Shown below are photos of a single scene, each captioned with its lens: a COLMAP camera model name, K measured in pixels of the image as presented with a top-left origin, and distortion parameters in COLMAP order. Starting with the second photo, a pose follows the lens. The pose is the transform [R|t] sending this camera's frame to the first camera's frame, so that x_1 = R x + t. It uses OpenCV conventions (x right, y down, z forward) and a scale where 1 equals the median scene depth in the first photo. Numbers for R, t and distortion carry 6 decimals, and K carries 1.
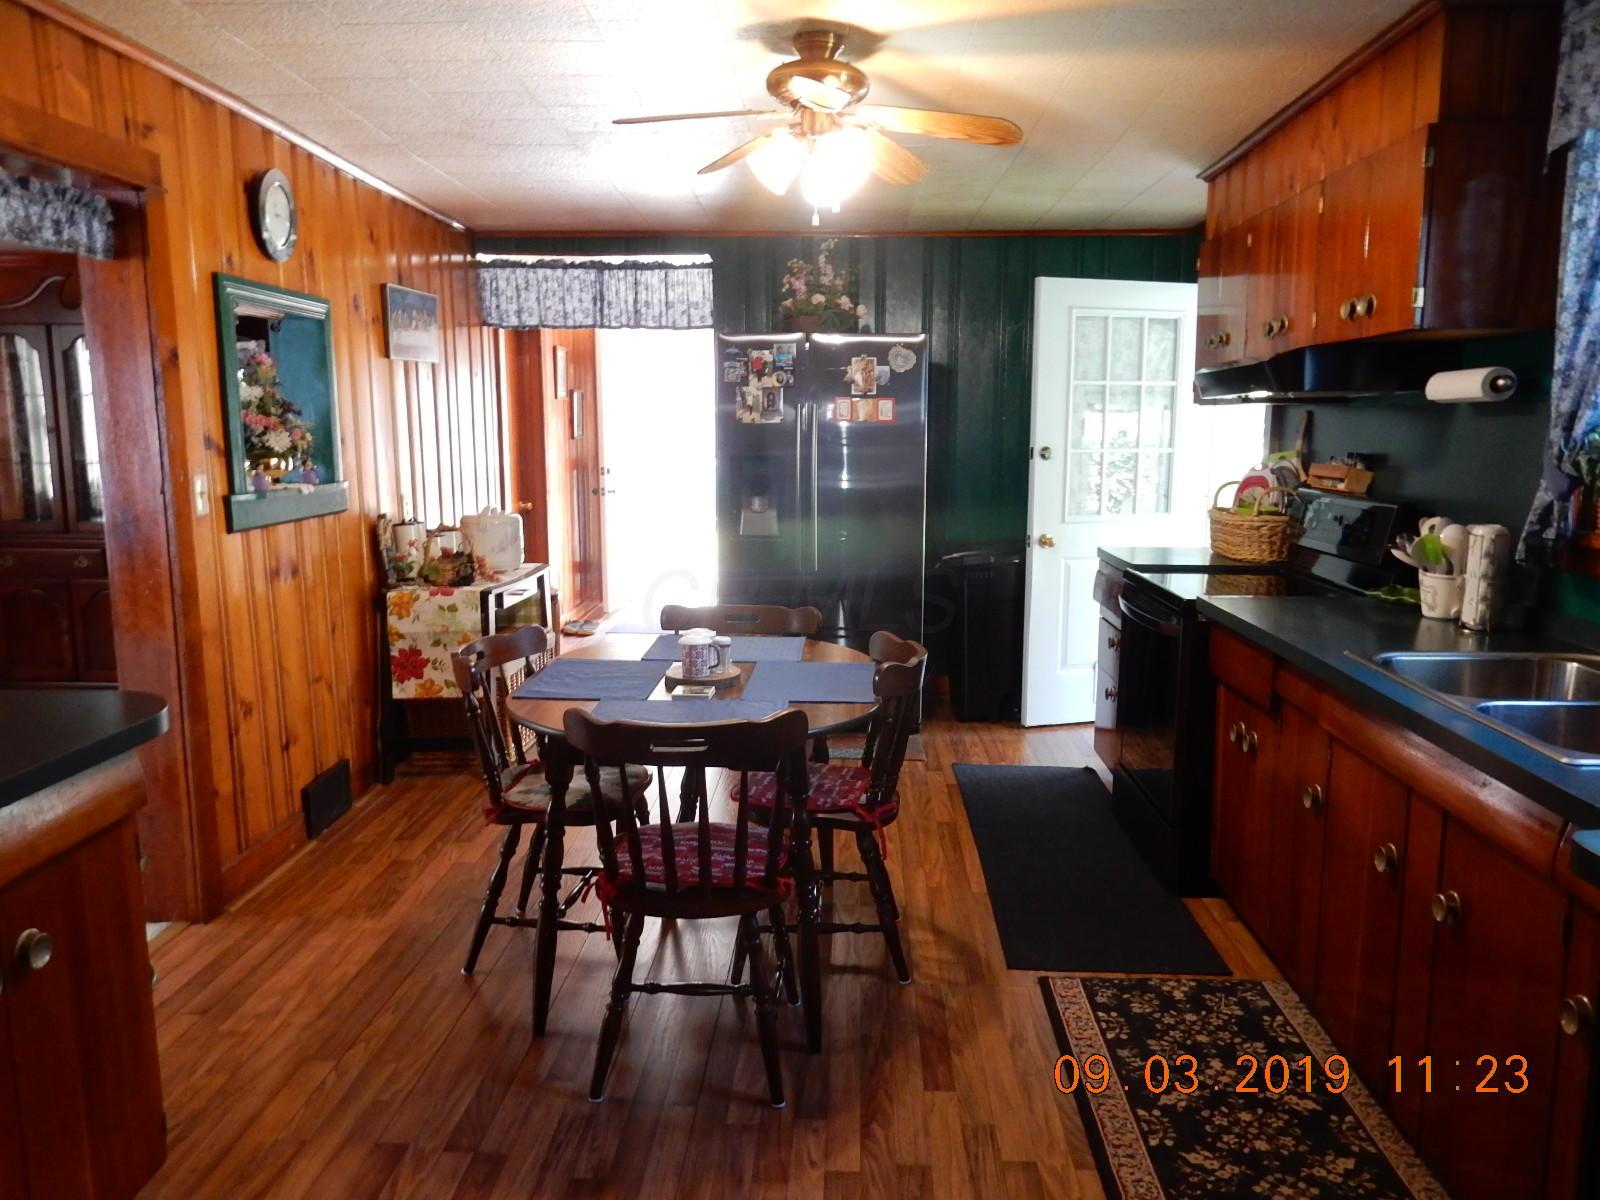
lens RADIAL K [[1182.4, 0, 800.0], [0, 1182.4, 600.0], [0, 0, 1]] dist [0.001212, 0.001241]
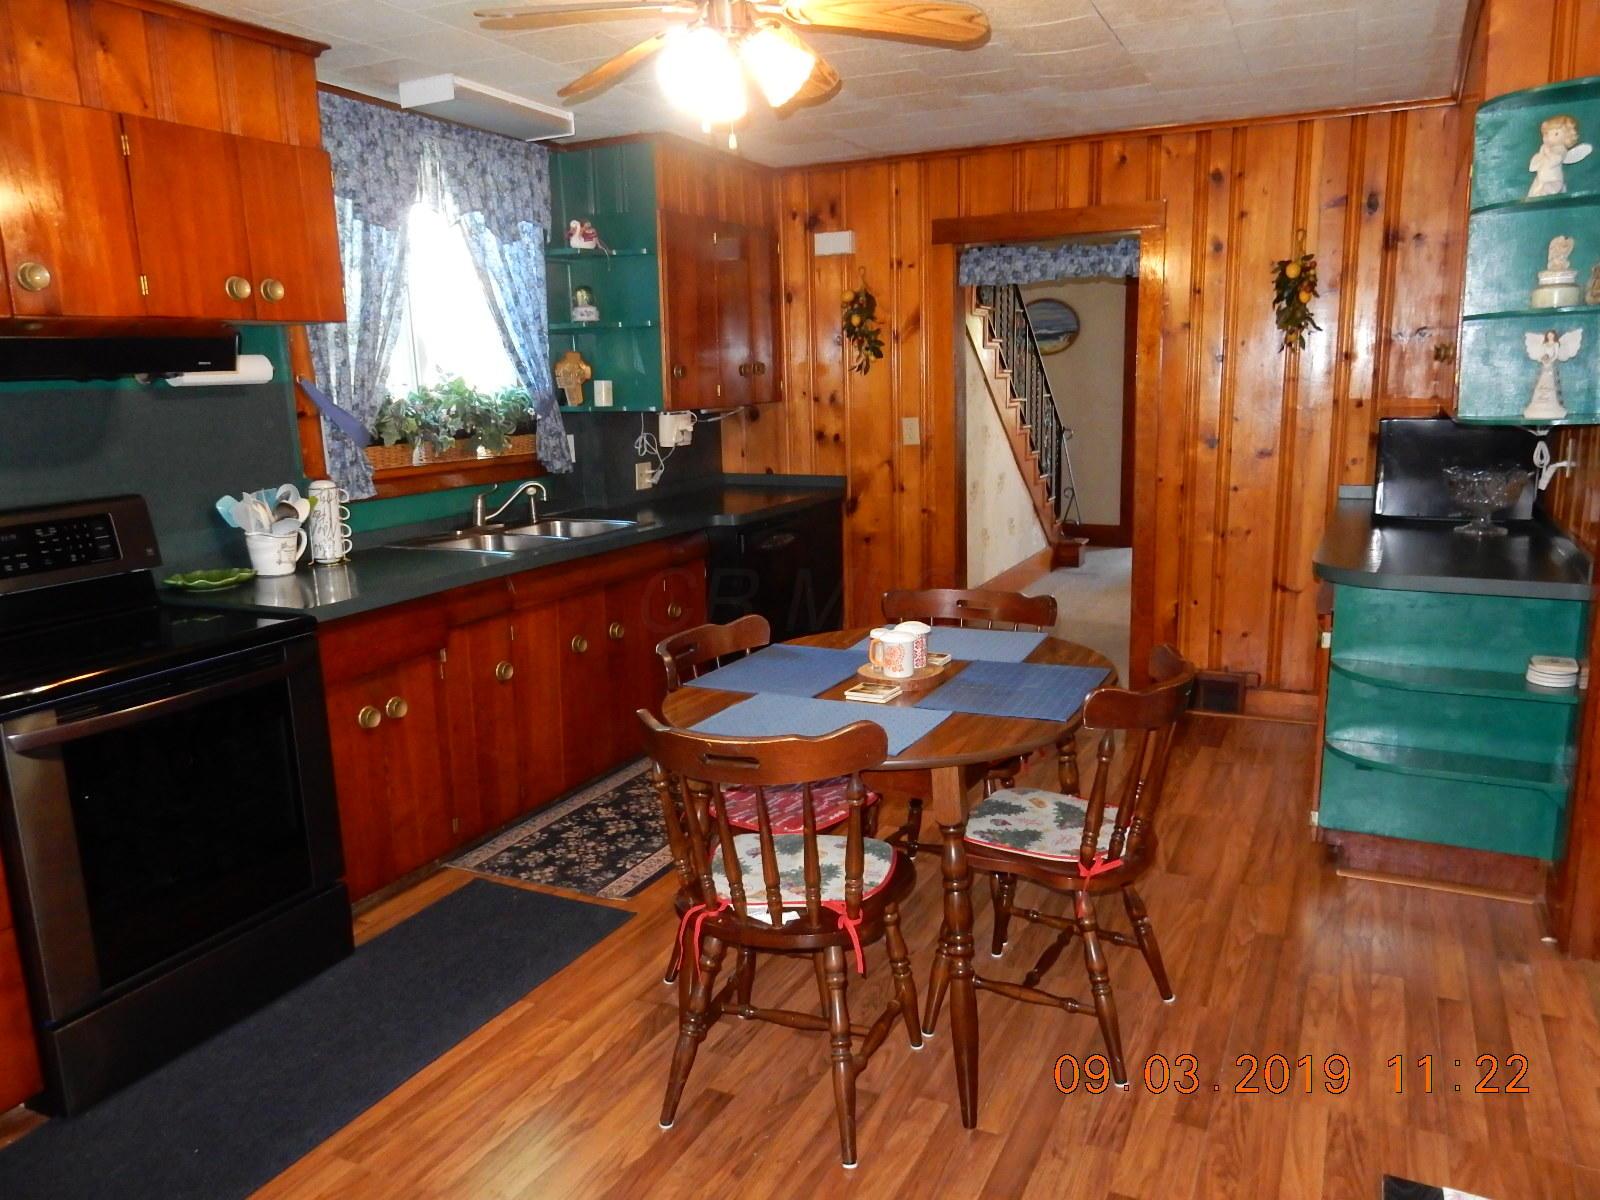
lens RADIAL K [[1182.4, 0, 800.0], [0, 1182.4, 600.0], [0, 0, 1]] dist [0.001212, 0.001241]
pose [[-0.918490, -0.051612, 0.392061, -0.376171], [0.085304, 0.942244, 0.323882, -0.296399], [-0.386133, 0.330927, -0.861039, 1.852652]]
